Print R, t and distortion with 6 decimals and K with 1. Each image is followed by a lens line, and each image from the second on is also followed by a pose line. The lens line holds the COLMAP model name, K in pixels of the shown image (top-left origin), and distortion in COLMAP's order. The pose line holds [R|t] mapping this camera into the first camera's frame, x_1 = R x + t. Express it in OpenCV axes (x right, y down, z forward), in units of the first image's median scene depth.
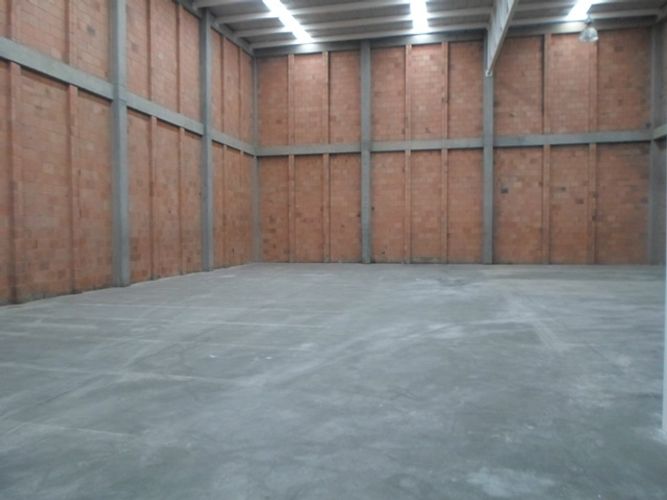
lens RADIAL K [[528.2, 0, 332.6], [0, 528.2, 247.4], [0, 0, 1]] dist [0.008922, -0.016879]
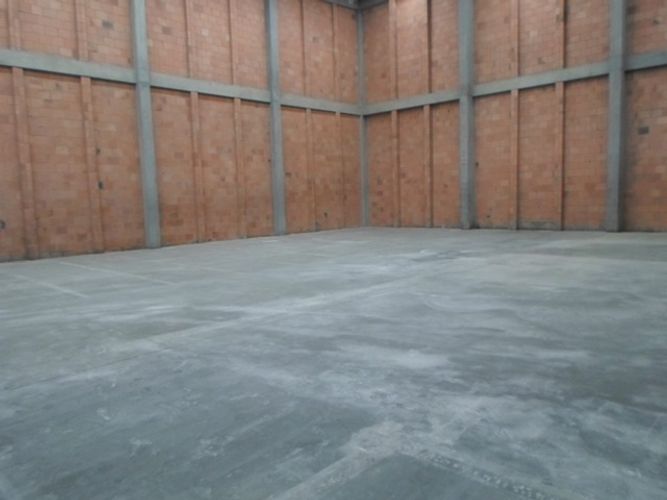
lens RADIAL K [[528.2, 0, 340.8], [0, 528.2, 250.9], [0, 0, 1]] dist [0.008922, -0.016879]
pose [[0.852983, 0.032223, -0.520942, 0.367035], [0.010847, 0.996782, 0.079417, -0.004696], [0.521825, -0.073392, 0.849889, 0.159823]]
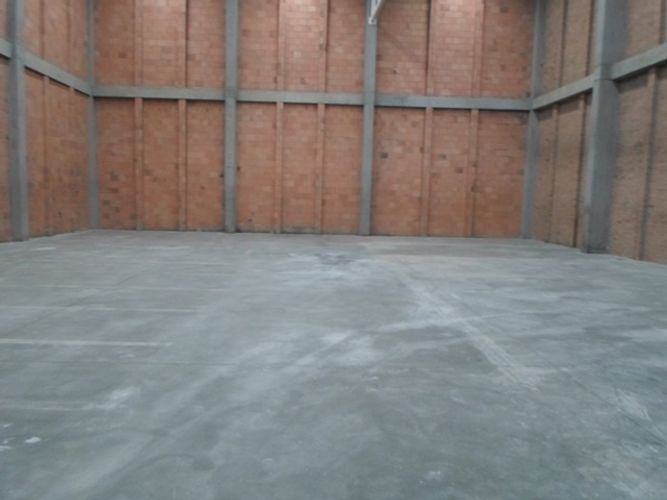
lens RADIAL K [[528.2, 0, 326.7], [0, 528.2, 249.9], [0, 0, 1]] dist [0.008922, -0.016879]
pose [[0.969946, 0.007545, 0.243202, 0.007648], [-0.024639, 0.997427, 0.067324, -0.003012], [-0.242068, -0.071293, 0.967637, 0.132931]]
